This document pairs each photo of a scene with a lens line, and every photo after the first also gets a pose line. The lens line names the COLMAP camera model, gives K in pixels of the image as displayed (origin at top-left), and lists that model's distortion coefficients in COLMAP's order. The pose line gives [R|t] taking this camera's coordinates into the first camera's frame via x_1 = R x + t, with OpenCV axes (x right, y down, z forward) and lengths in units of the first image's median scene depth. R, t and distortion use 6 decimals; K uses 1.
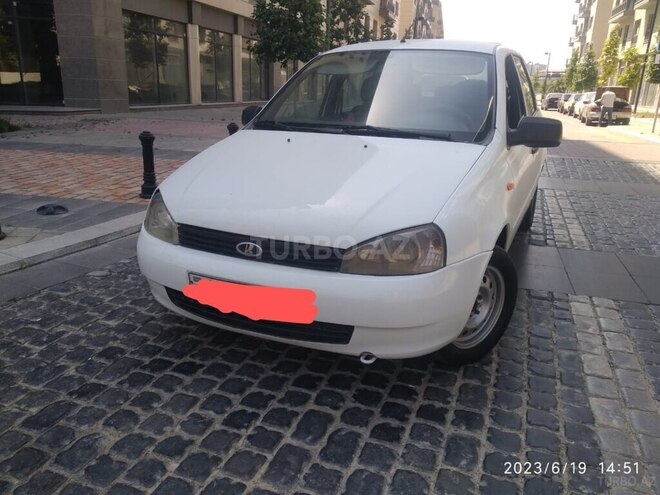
lens RADIAL K [[512.0, 0, 330.2], [0, 512.0, 251.8], [0, 0, 1]] dist [0.036311, -0.053943]
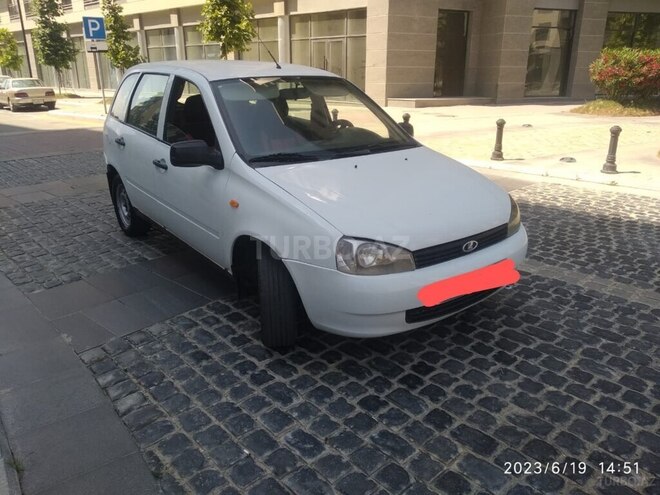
lens RADIAL K [[512.0, 0, 333.9], [0, 512.0, 244.3], [0, 0, 1]] dist [0.036311, -0.053943]
pose [[0.447755, -0.308820, 0.839134, -1.295167], [0.285269, 0.938760, 0.193267, -0.332879], [-0.847429, 0.152843, 0.508431, 0.546201]]
